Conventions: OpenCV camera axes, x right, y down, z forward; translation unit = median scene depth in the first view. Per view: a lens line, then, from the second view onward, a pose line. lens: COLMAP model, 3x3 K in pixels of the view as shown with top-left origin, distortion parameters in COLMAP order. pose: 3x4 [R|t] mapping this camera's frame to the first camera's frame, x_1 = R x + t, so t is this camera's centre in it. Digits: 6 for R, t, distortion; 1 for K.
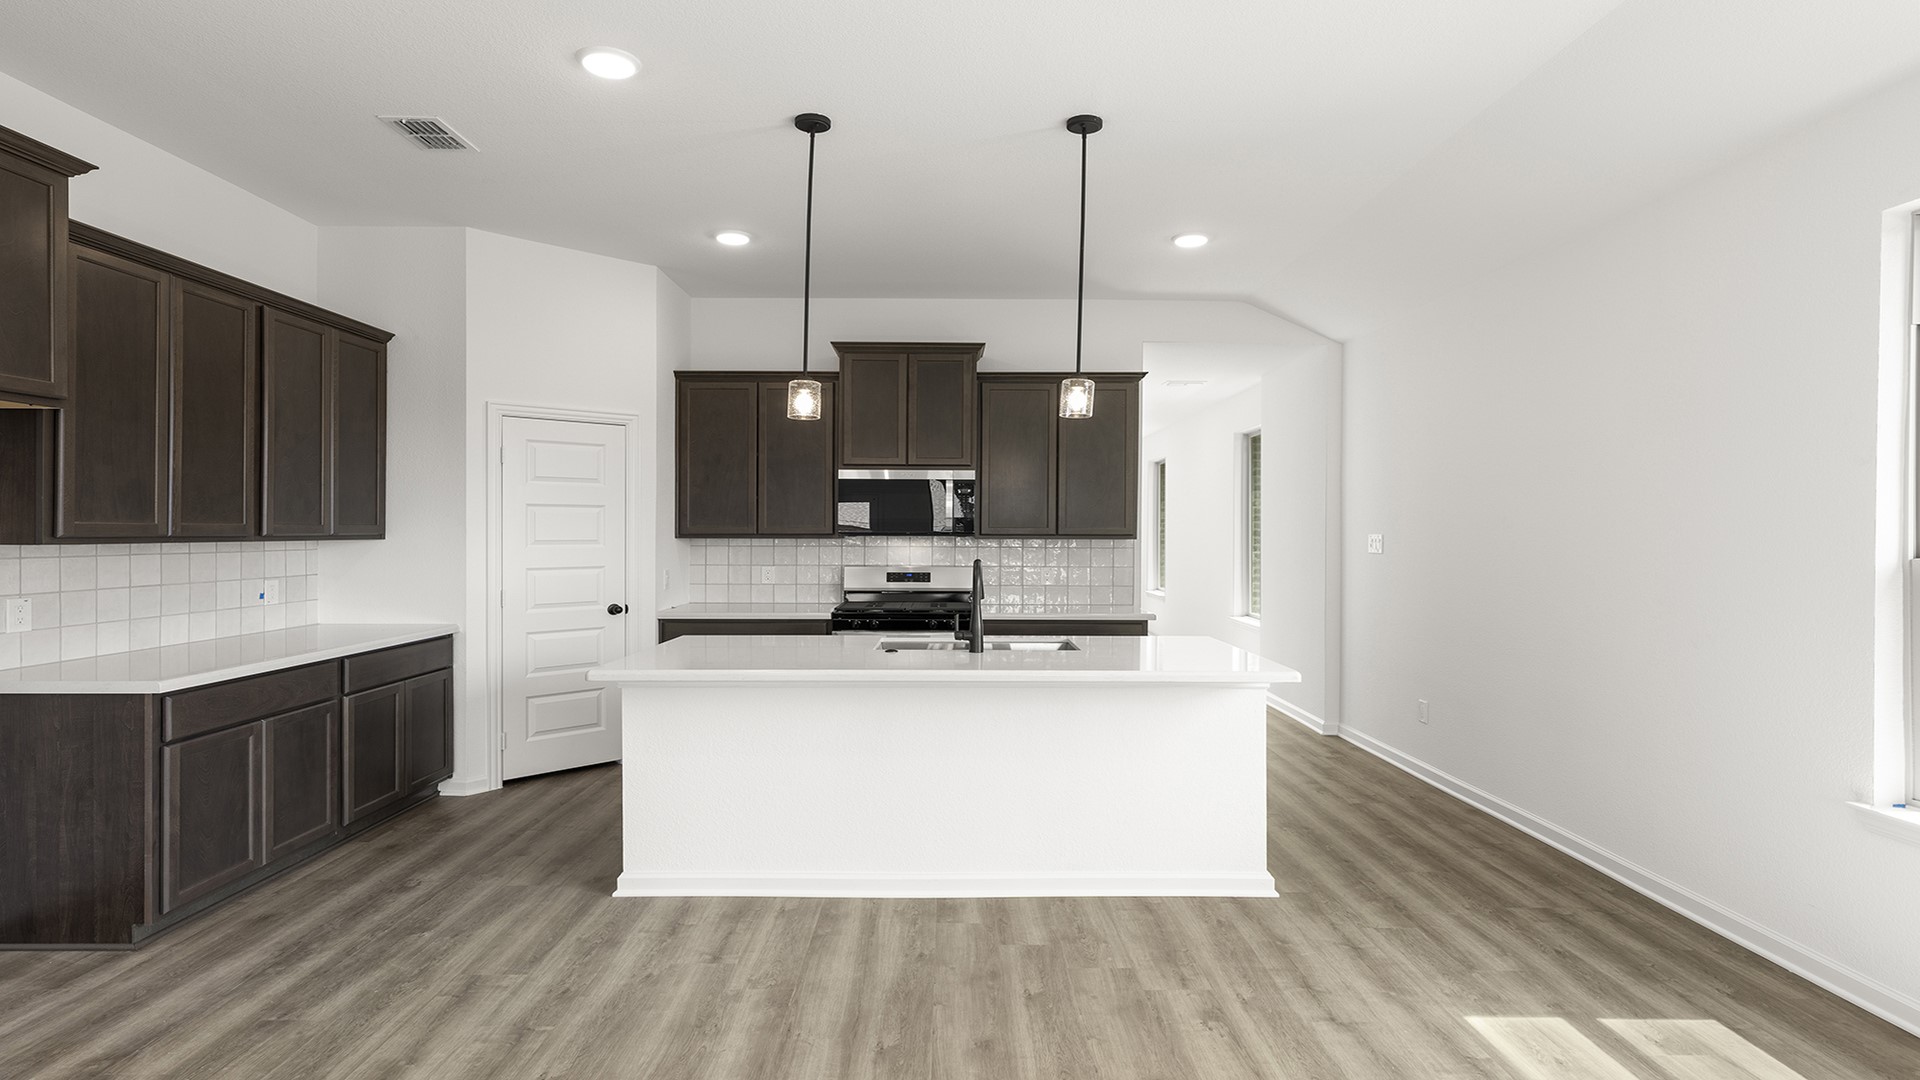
lens RADIAL K [[979.8, 0, 960.4], [0, 979.8, 532.4], [0, 0, 1]] dist [0.001792, -0.000224]
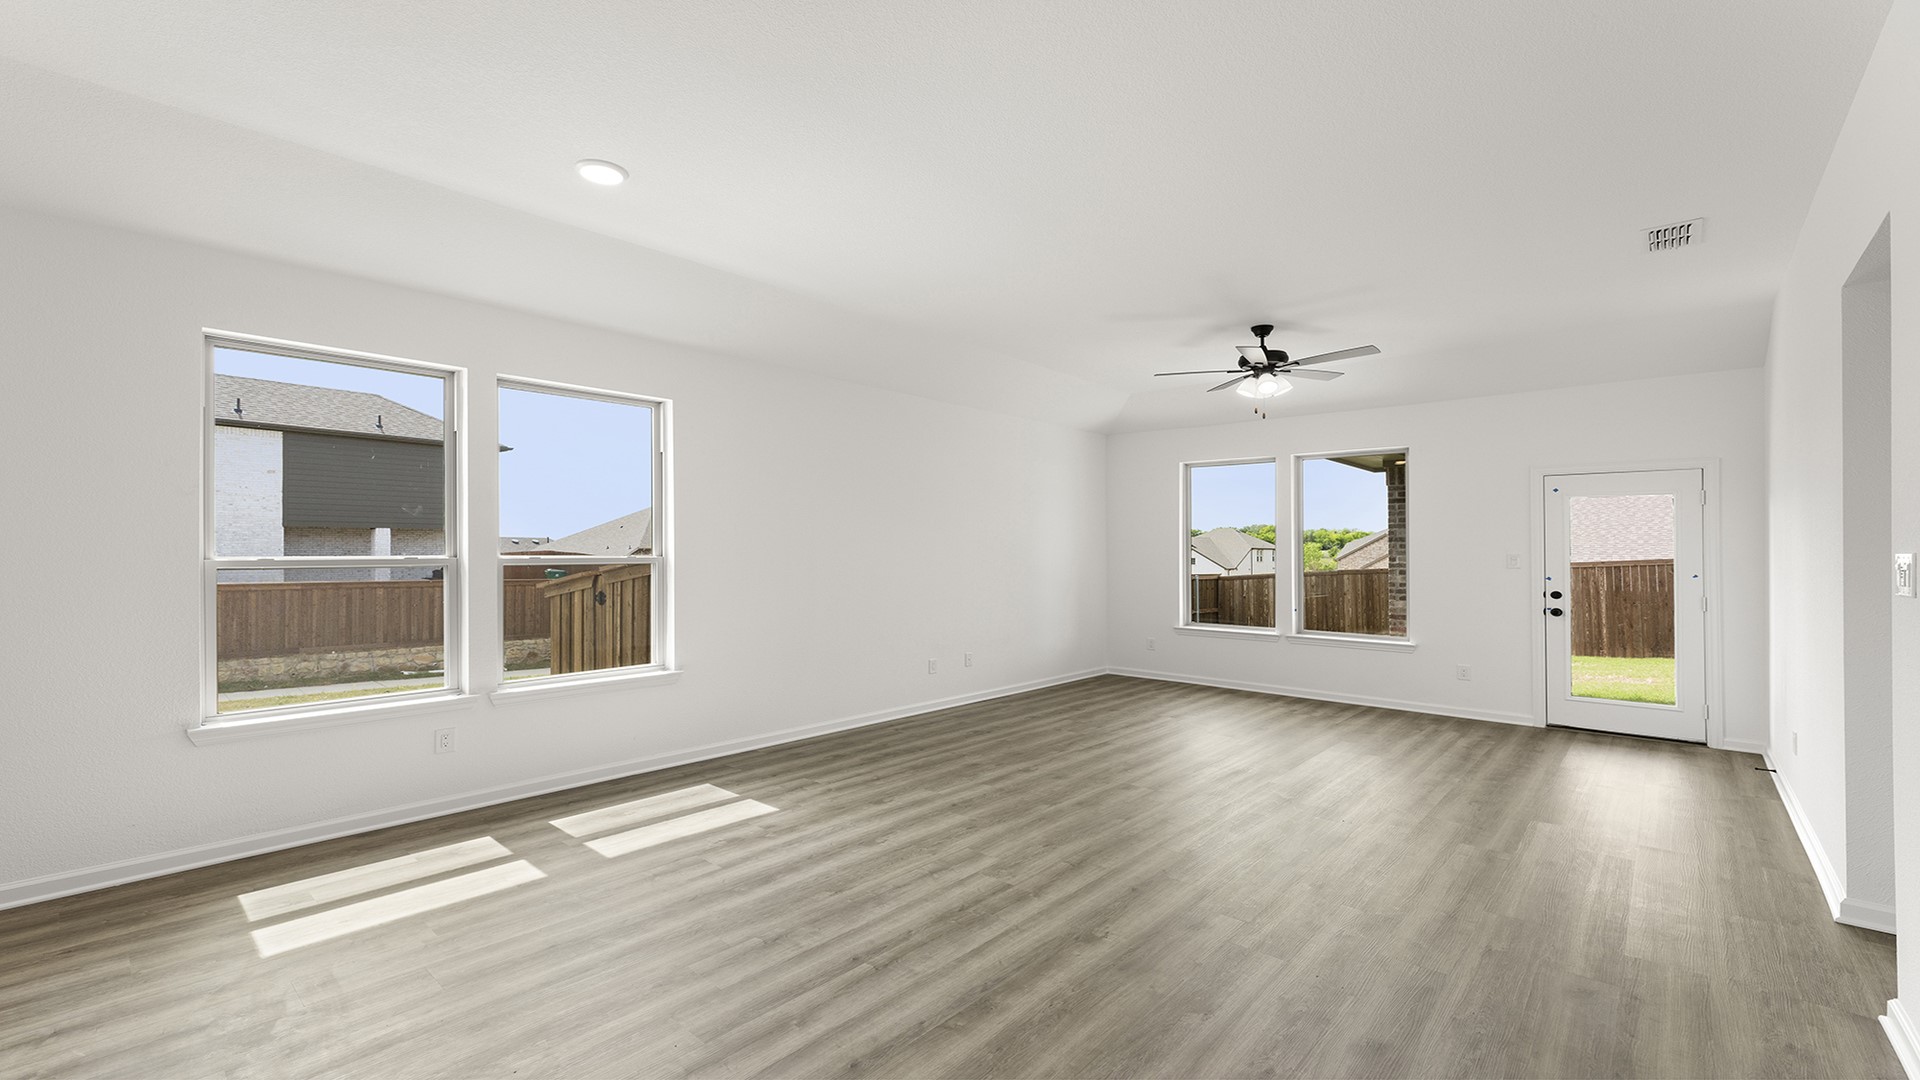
lens RADIAL K [[799.0, 0, 961.7], [0, 799.0, 553.1], [0, 0, 1]] dist [0.002464, -0.000011]
pose [[-0.739828, -0.010575, 0.672713, -0.517497], [-0.007104, 0.999944, 0.007907, -0.000828], [-0.672759, 0.001071, -0.739861, 0.804192]]
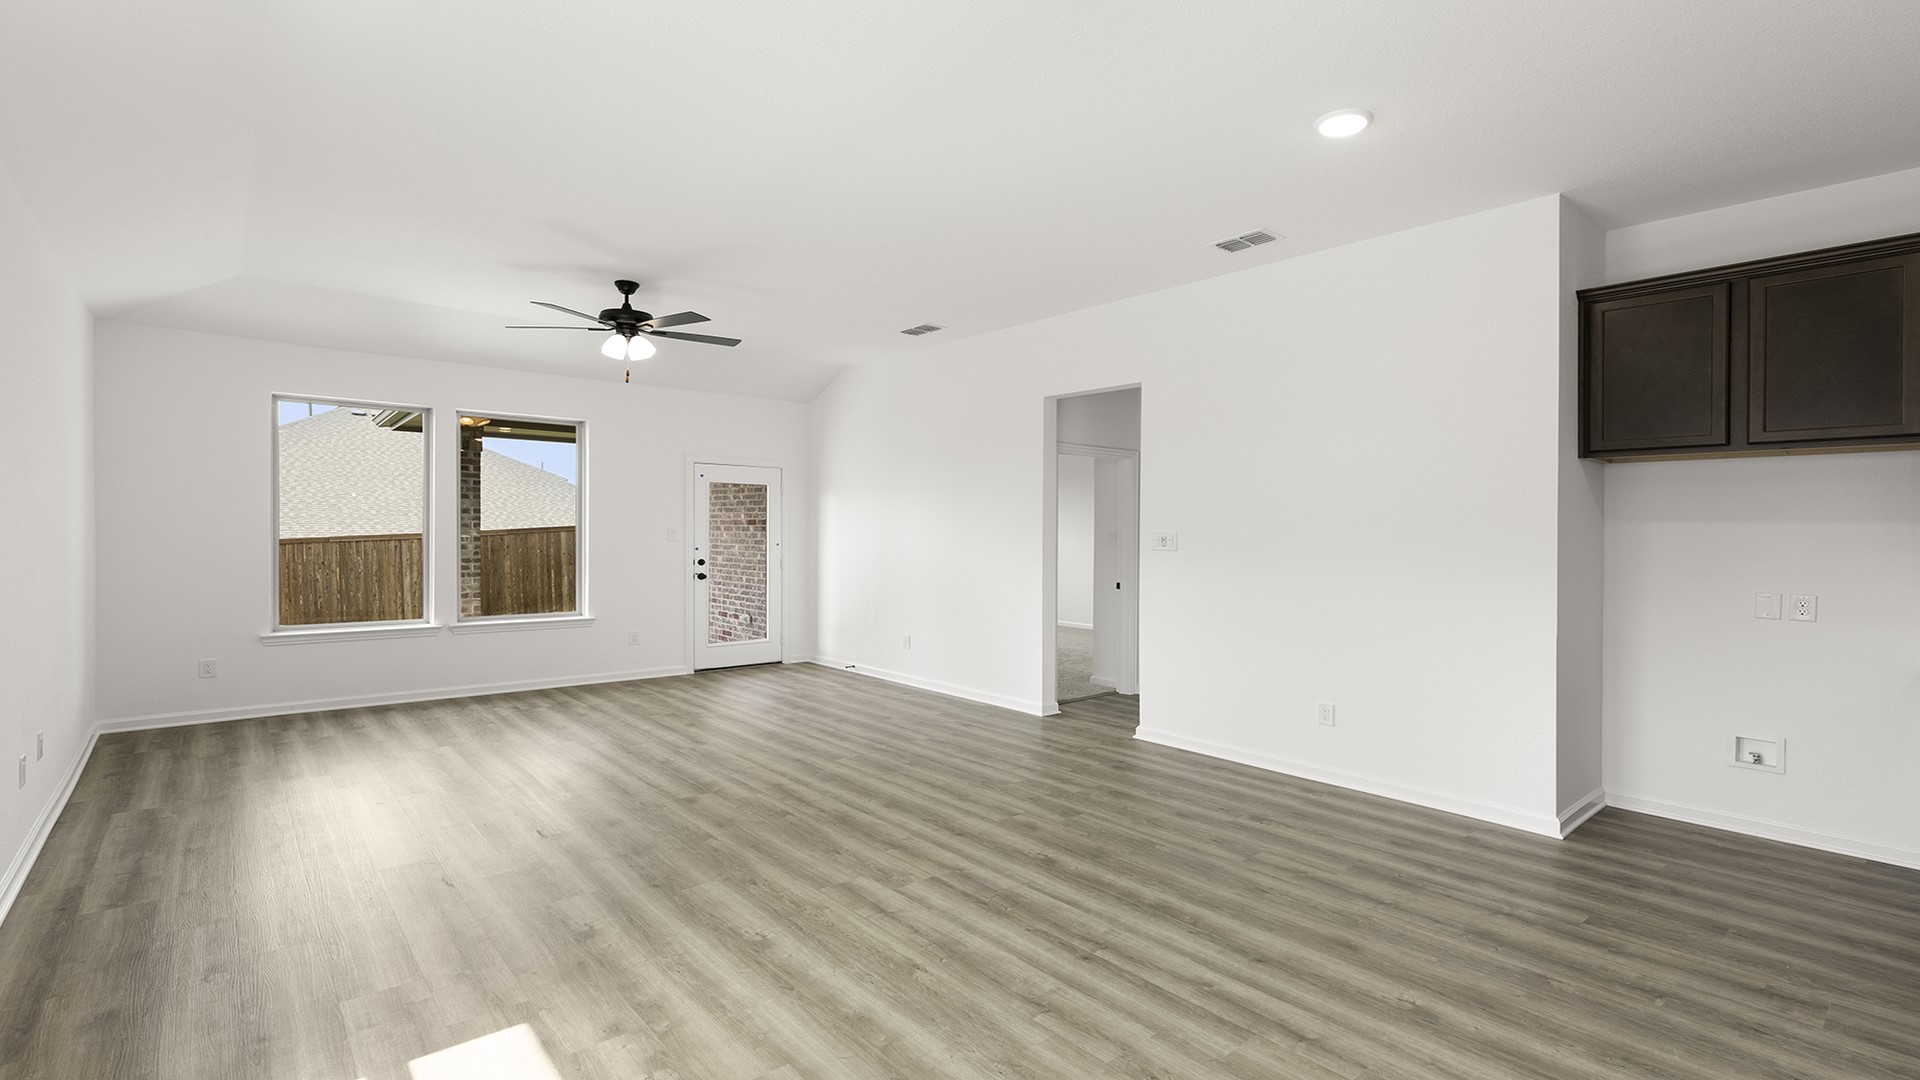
lens RADIAL K [[863.3, 0, 963.6], [0, 863.3, 533.4], [0, 0, 1]] dist [-0.000778, 0.000345]
pose [[-0.764801, -0.011736, -0.644160, 0.523115], [-0.016667, 0.999860, 0.001571, 0.003669], [0.644051, 0.011938, -0.764889, 0.832890]]
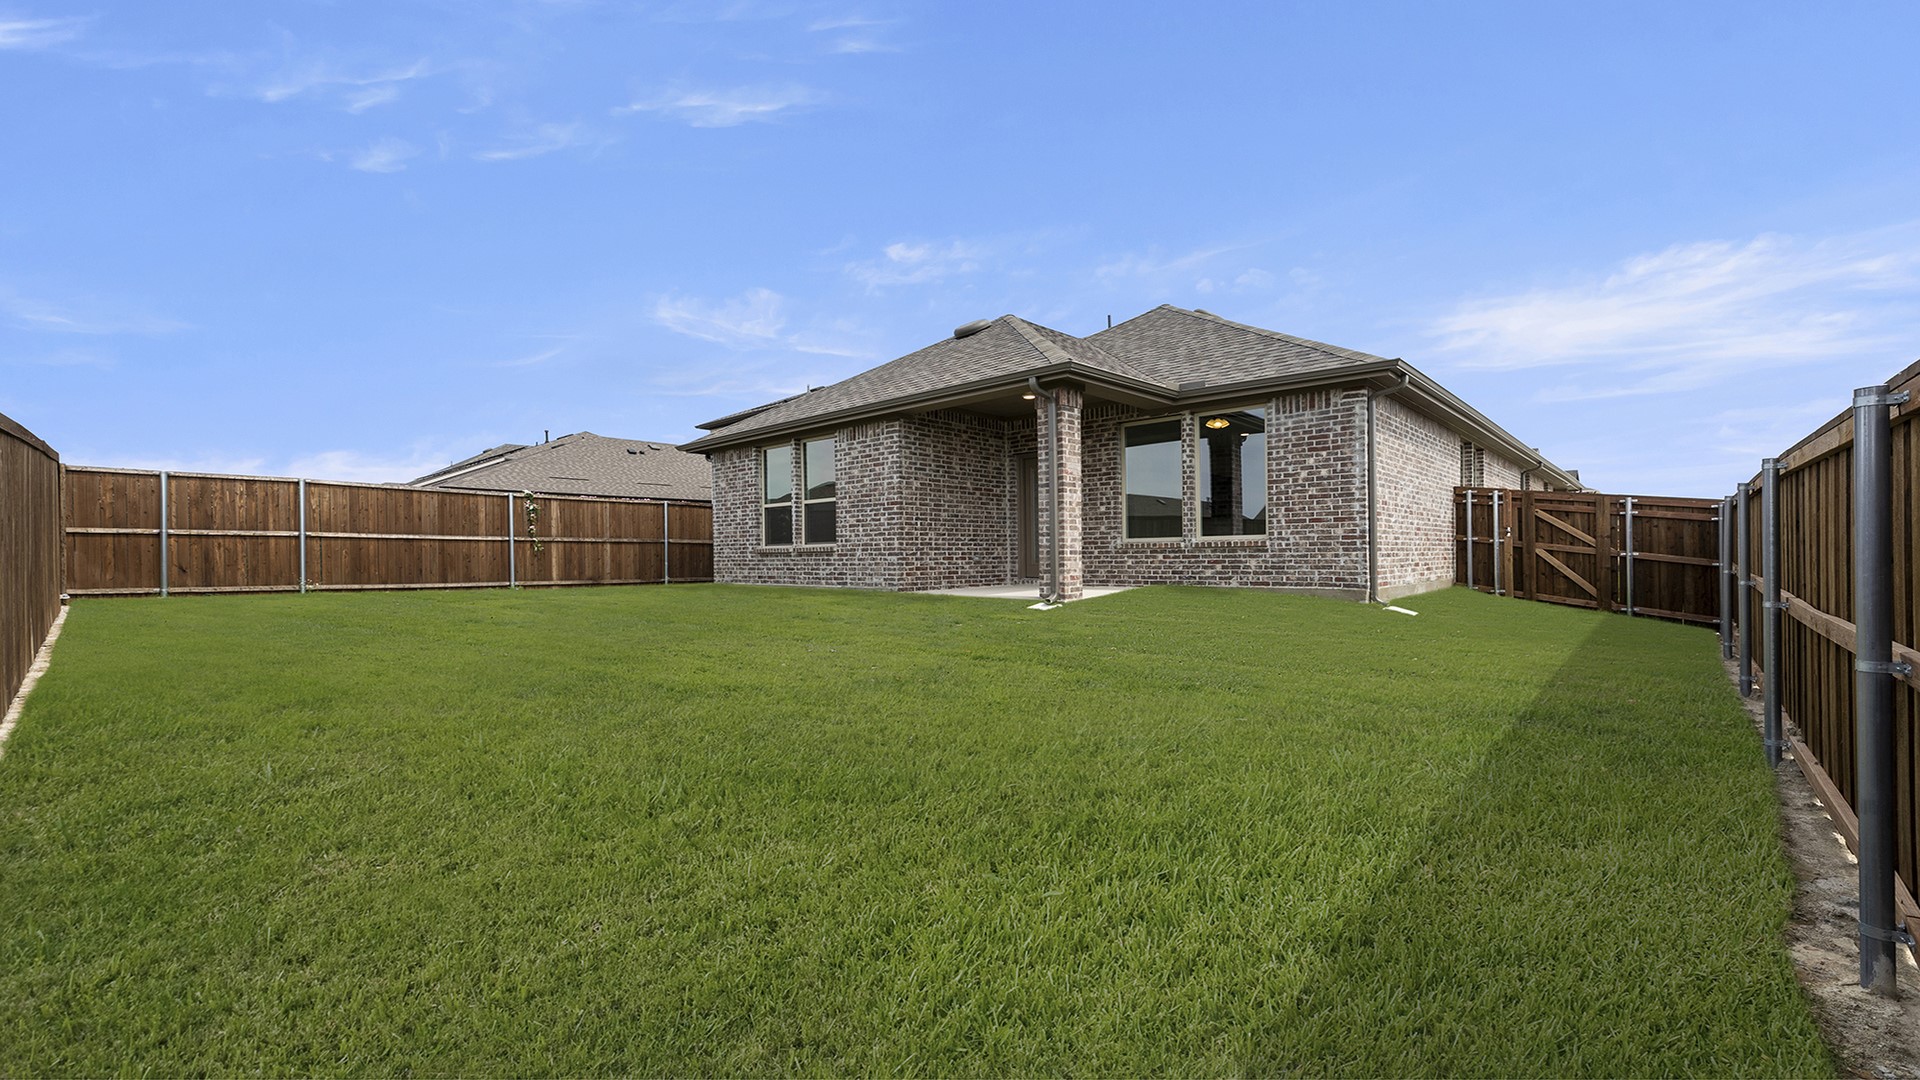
lens RADIAL K [[777.6, 0, 969.2], [0, 777.6, 549.8], [0, 0, 1]] dist [-0.000996, 0.000318]
pose [[0.736290, -0.019213, -0.676393, 1.453994], [0.013874, 0.999815, -0.013297, 0.264529], [0.676523, 0.000406, 0.736421, -3.673651]]
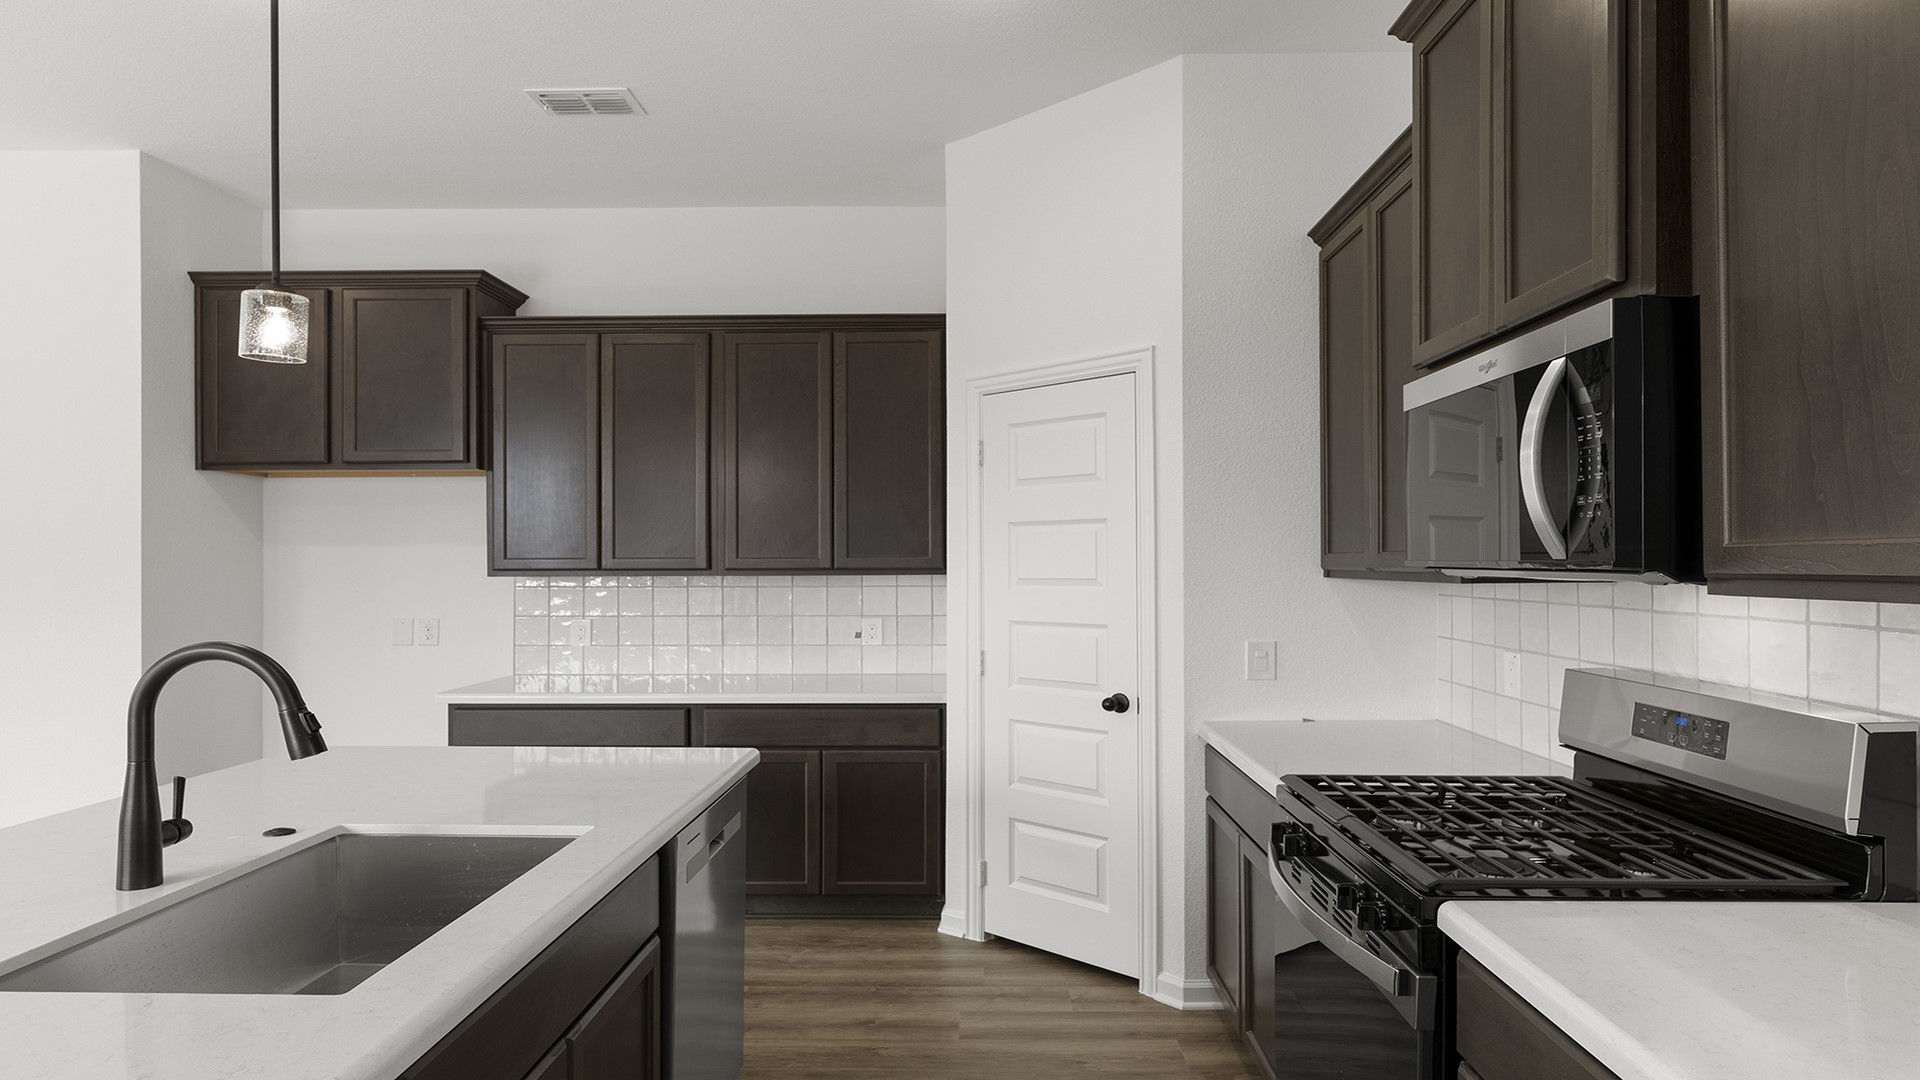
lens RADIAL K [[1188.7, 0, 963.5], [0, 1188.7, 550.2], [0, 0, 1]] dist [0.007510, 0.000514]
pose [[-0.029032, -0.012995, -0.999494, 0.475683], [-0.000255, 0.999916, -0.012993, -0.000511], [0.999578, -0.000122, -0.029033, 1.329432]]
